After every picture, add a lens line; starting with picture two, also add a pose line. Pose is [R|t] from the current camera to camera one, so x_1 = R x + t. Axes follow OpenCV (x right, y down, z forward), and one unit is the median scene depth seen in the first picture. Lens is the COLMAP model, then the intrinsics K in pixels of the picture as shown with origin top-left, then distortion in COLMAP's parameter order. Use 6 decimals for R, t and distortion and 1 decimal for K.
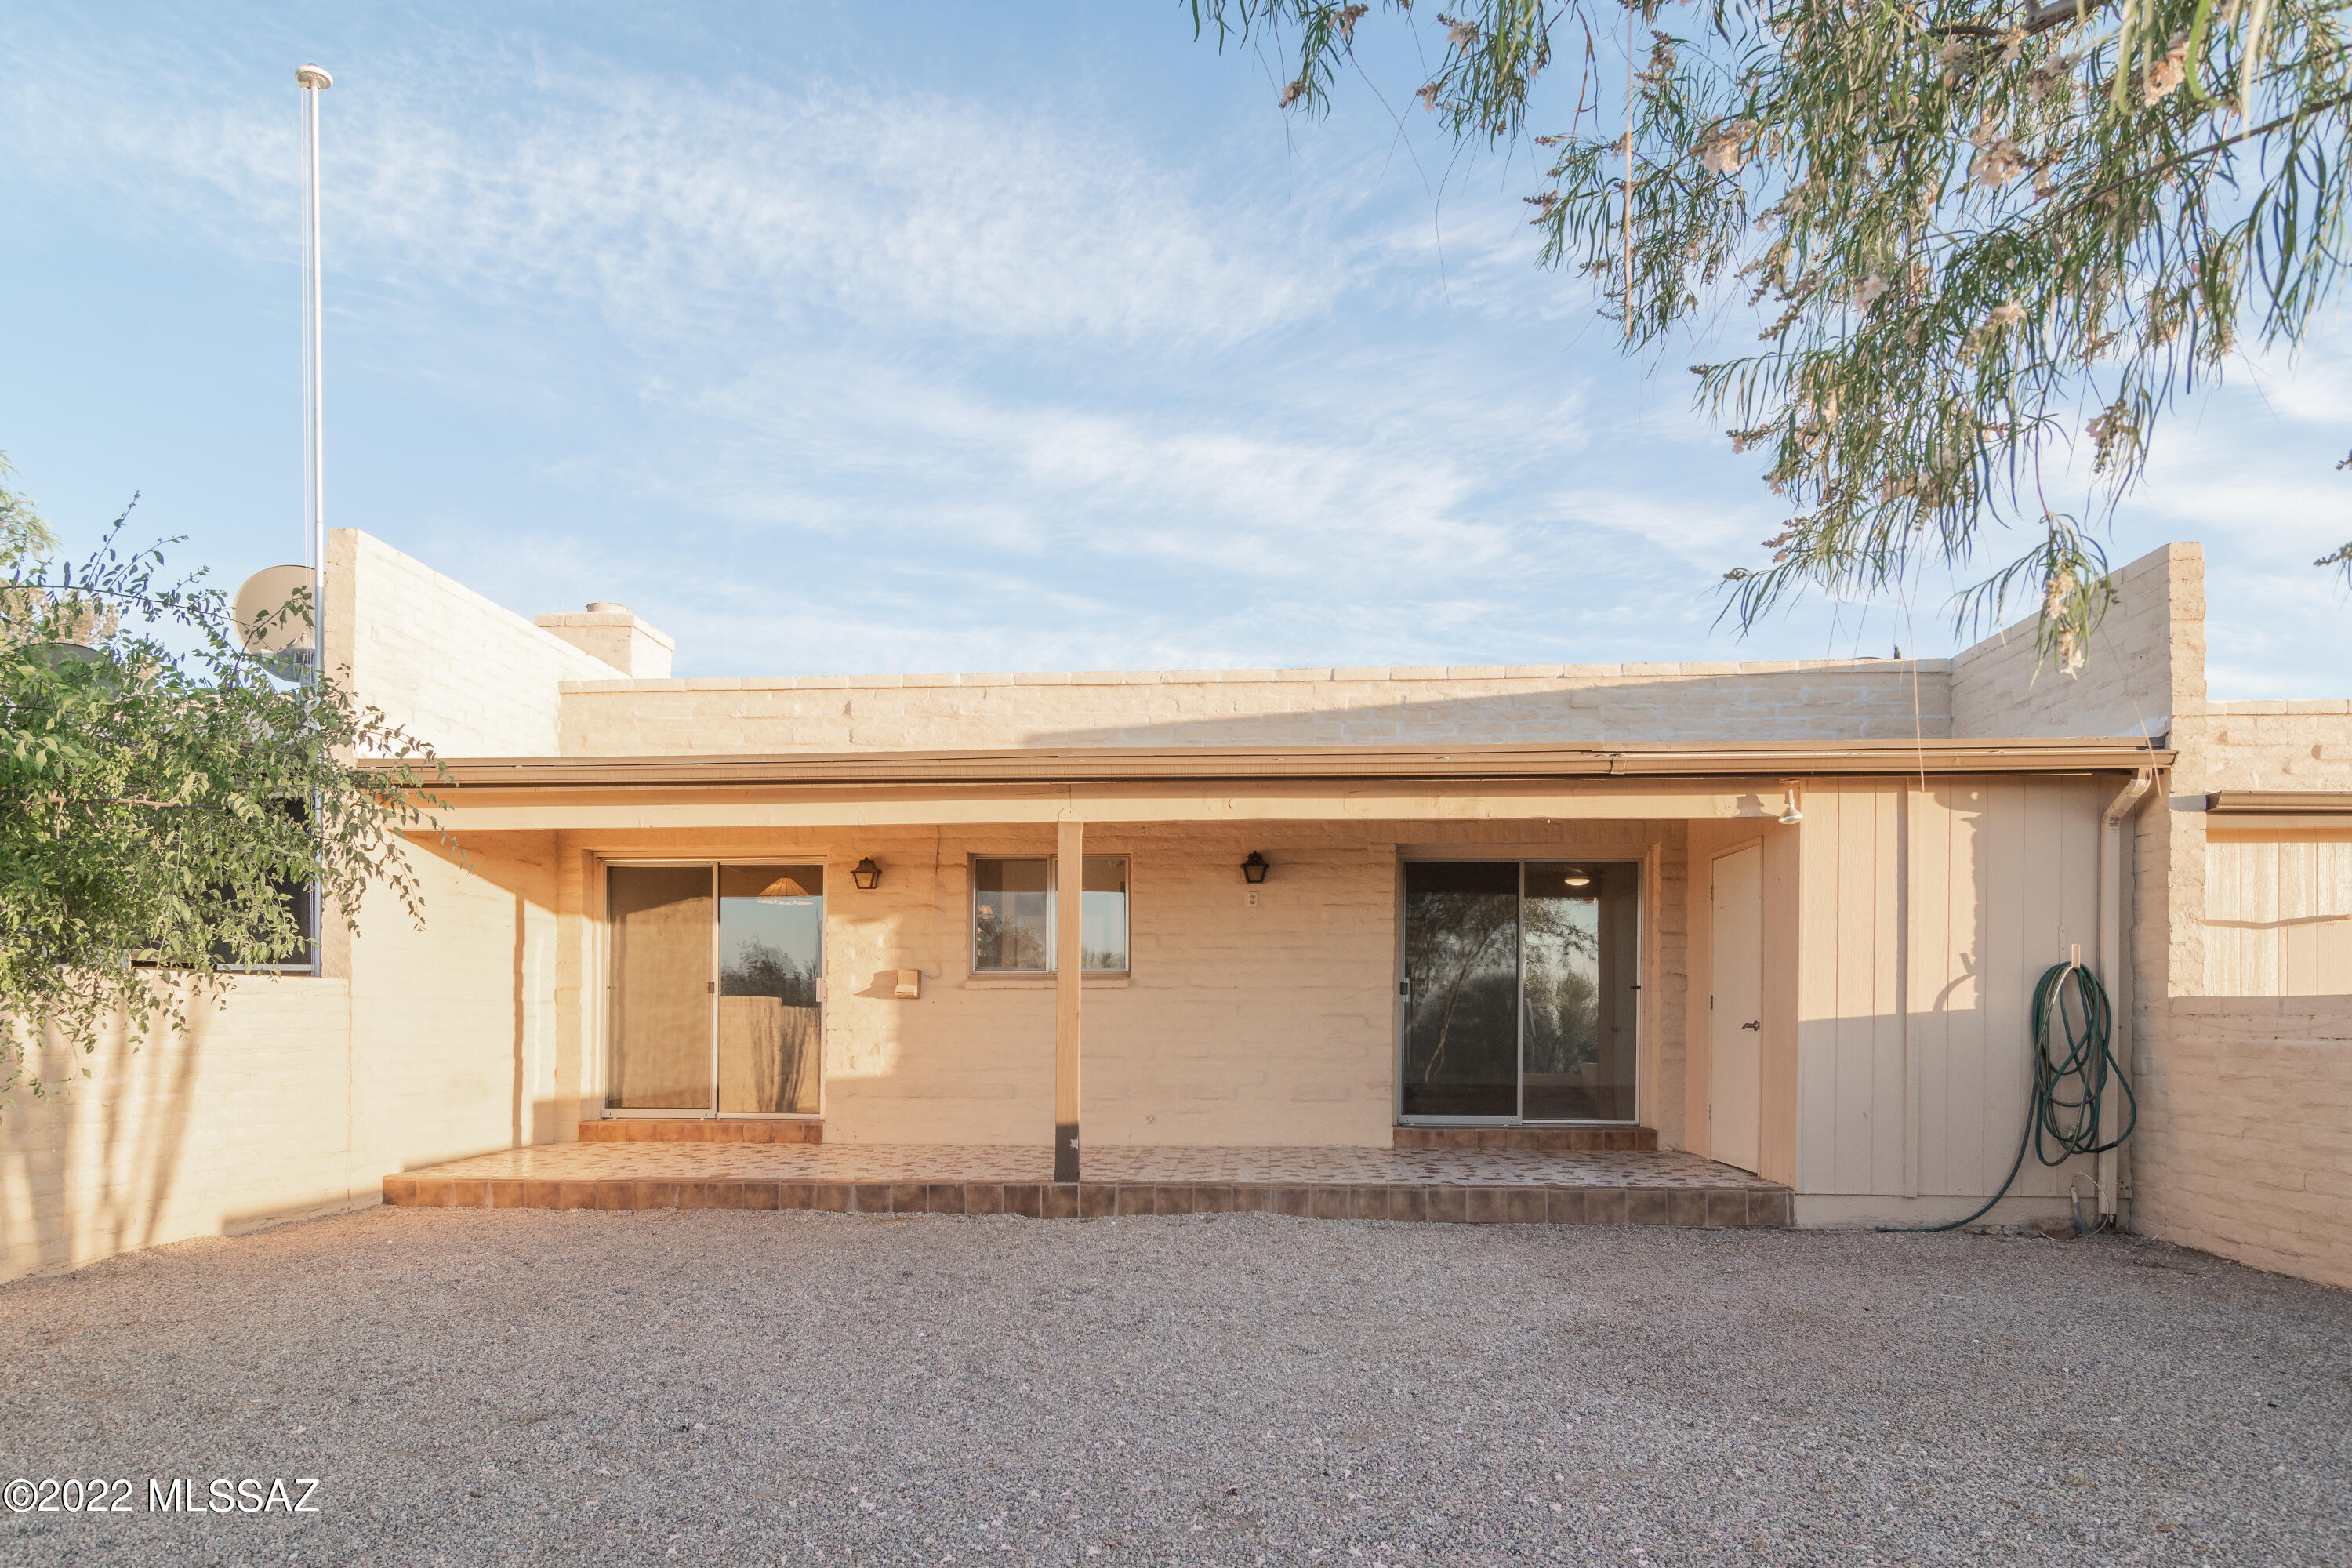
lens RADIAL K [[1386.5, 0, 1176.3], [0, 1386.5, 836.9], [0, 0, 1]] dist [-0.006082, -0.001942]
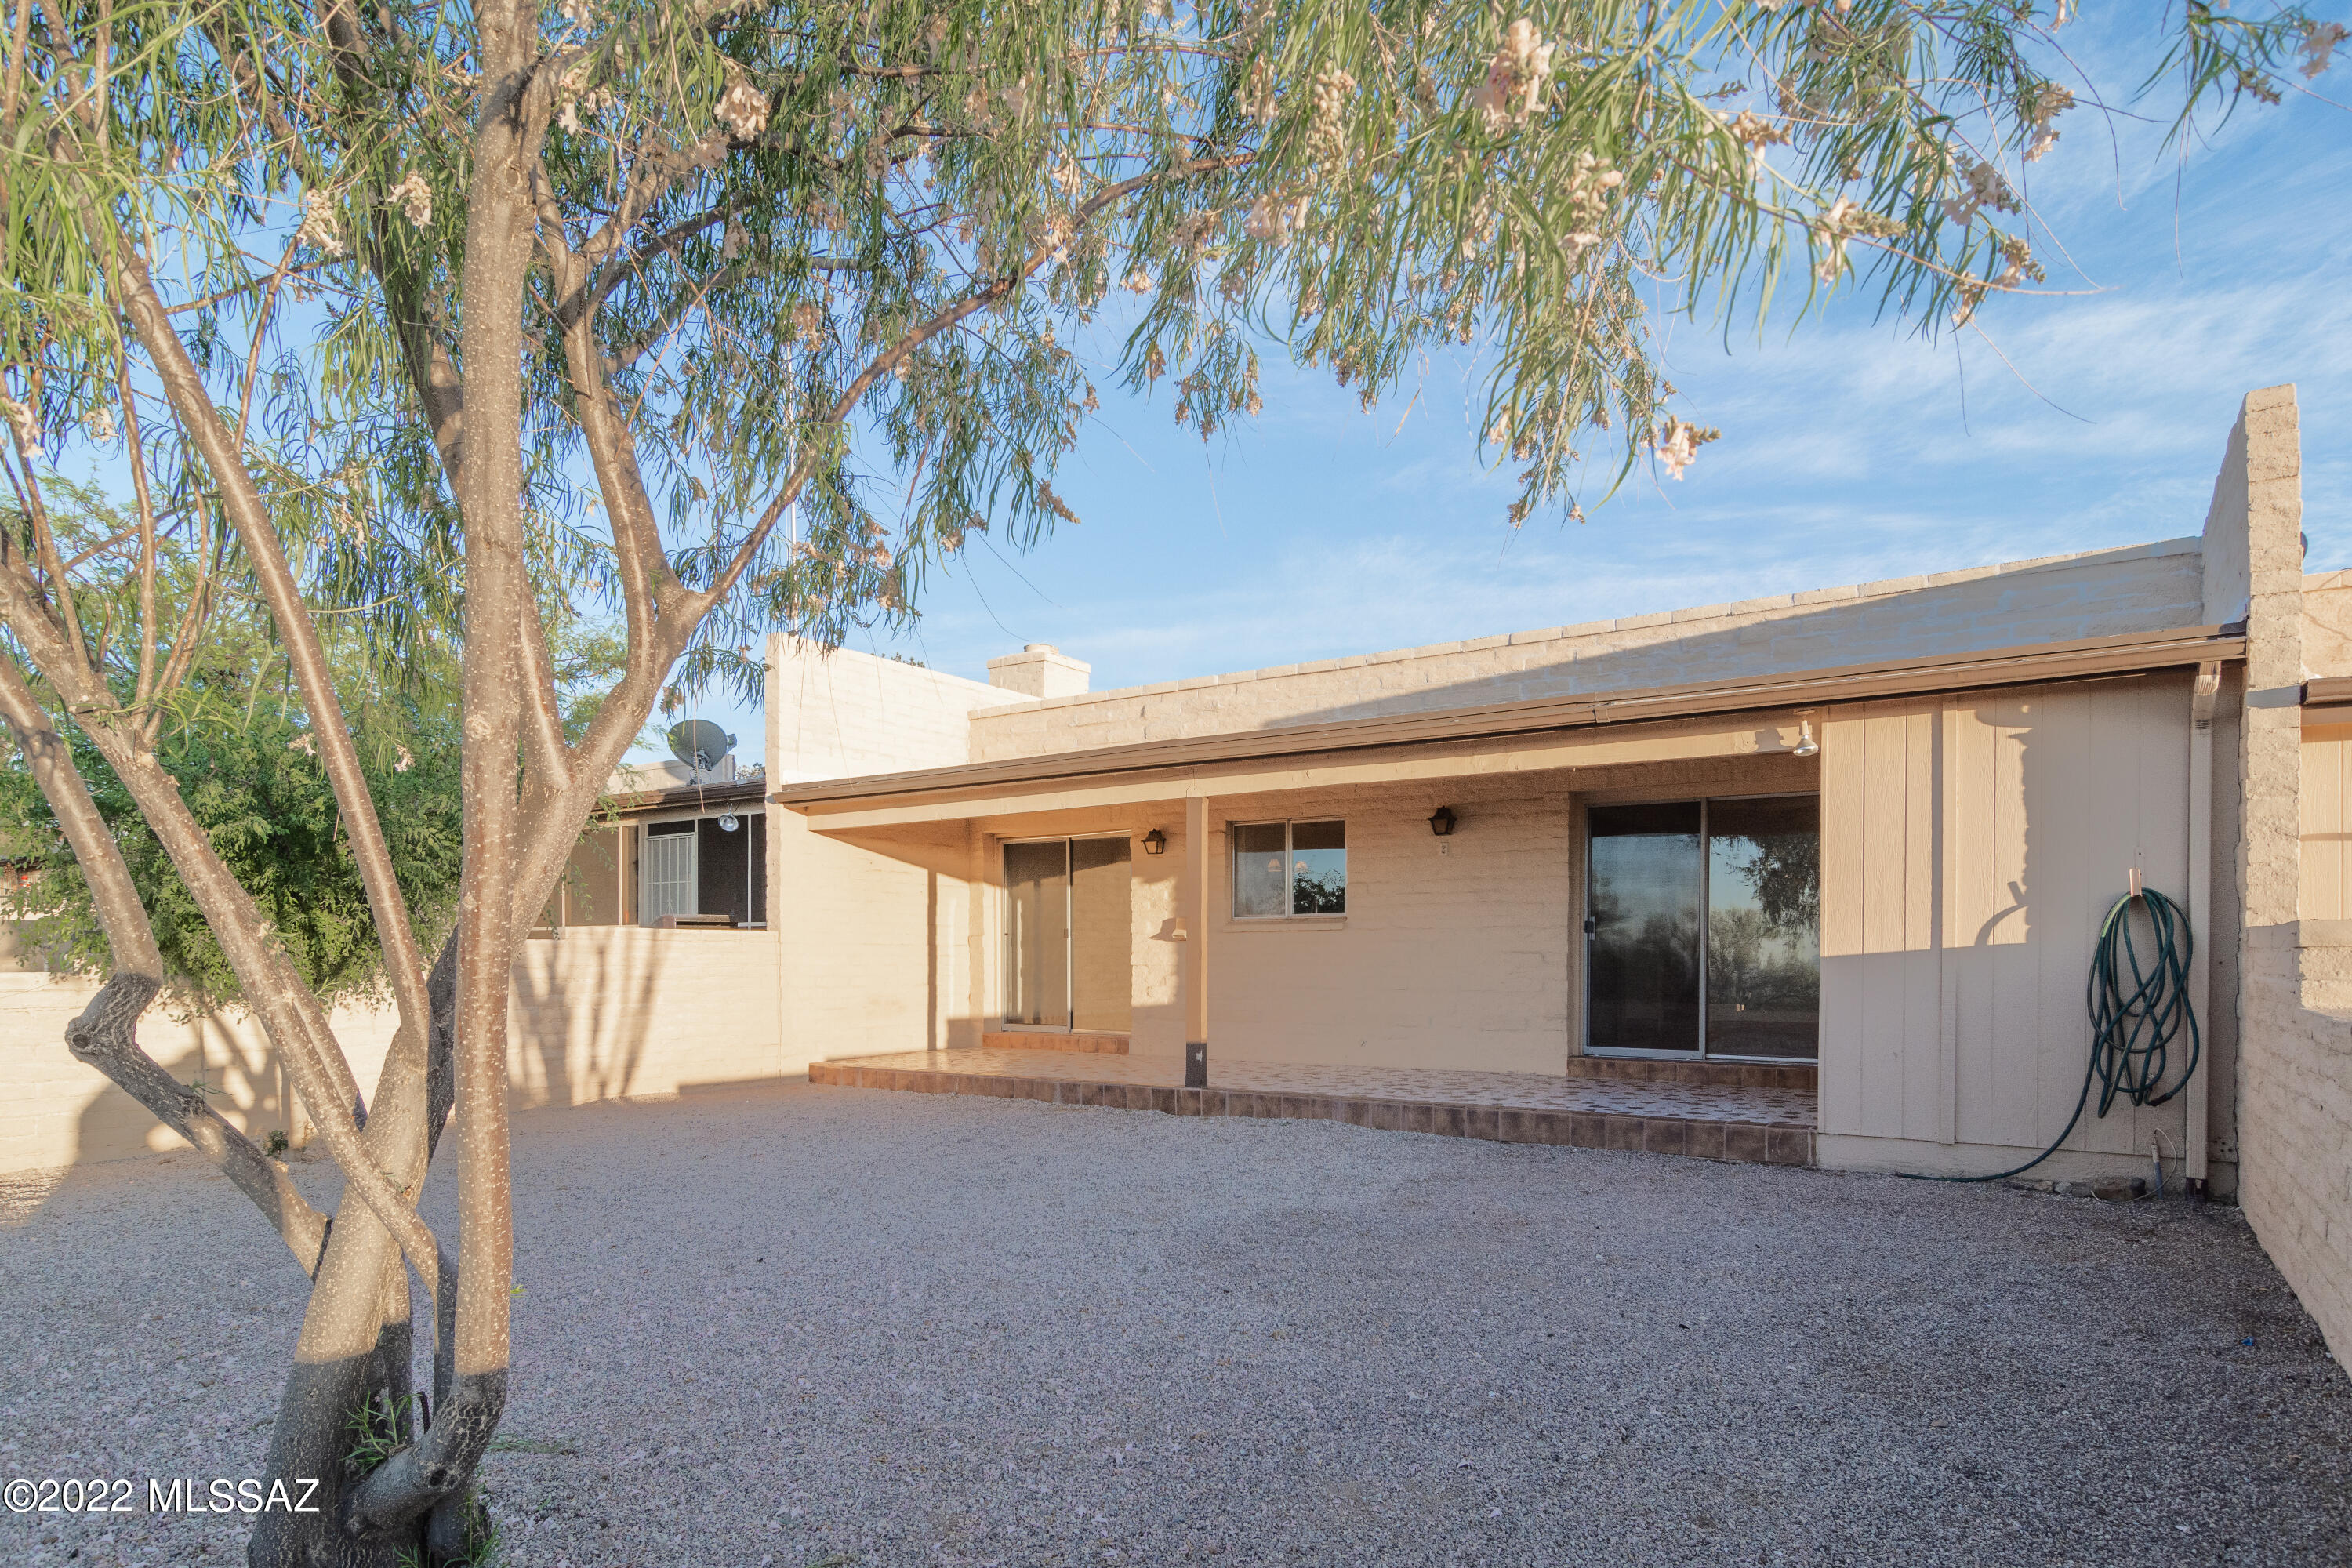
lens RADIAL K [[1270.7, 0, 1176.0], [0, 1270.7, 784.0], [0, 0, 1]] dist [0.002191, -0.000154]
pose [[0.874705, -0.068049, -0.479855, 0.472400], [0.065087, 0.997618, -0.022831, 0.002240], [0.480265, -0.011262, 0.877051, -0.005607]]
